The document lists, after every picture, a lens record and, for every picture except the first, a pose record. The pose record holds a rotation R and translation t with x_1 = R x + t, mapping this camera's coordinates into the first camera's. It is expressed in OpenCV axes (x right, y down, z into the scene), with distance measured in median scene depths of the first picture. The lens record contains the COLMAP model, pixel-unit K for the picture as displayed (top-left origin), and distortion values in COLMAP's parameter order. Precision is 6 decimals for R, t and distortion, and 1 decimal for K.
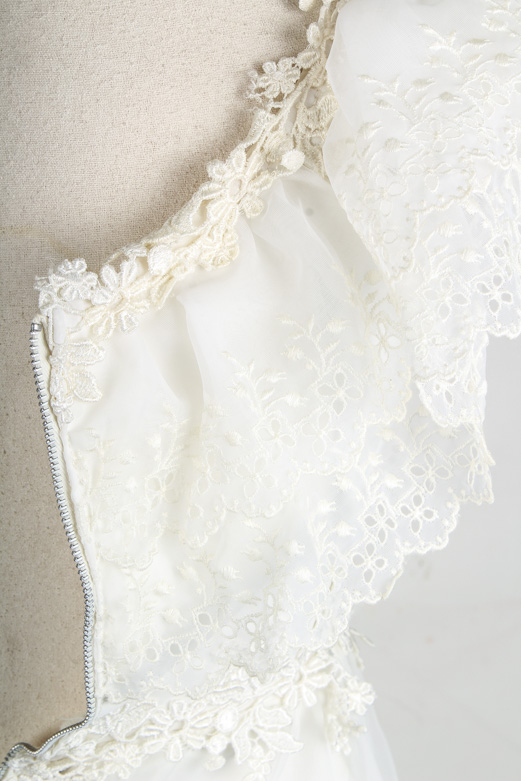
lens RADIAL K [[1777.9, 0, 260.5], [0, 1777.9, 390.5], [0, 0, 1]] dist [0.047976, 0.196236]
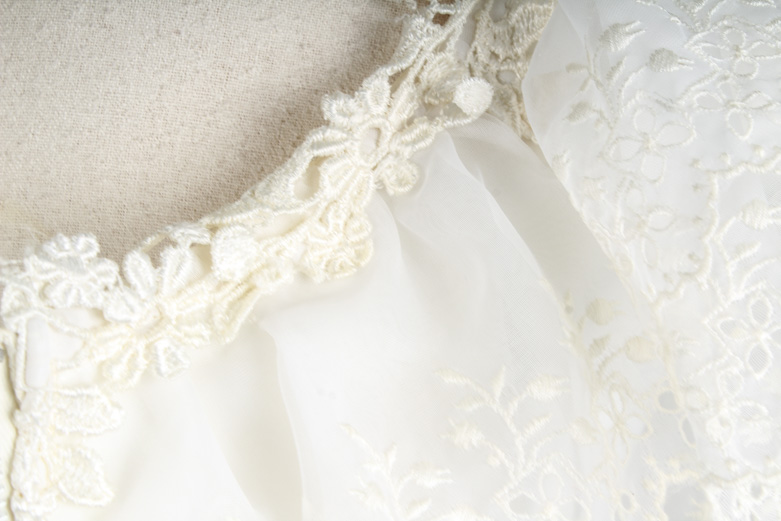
lens RADIAL K [[1777.9, 0, 390.5], [0, 1777.9, 260.5], [0, 0, 1]] dist [0.047976, 0.196236]
pose [[0.996897, 0.043649, 0.065513, -0.043905], [-0.030913, 0.982413, -0.184144, 0.028478], [-0.072399, 0.181548, 0.980713, 0.456500]]
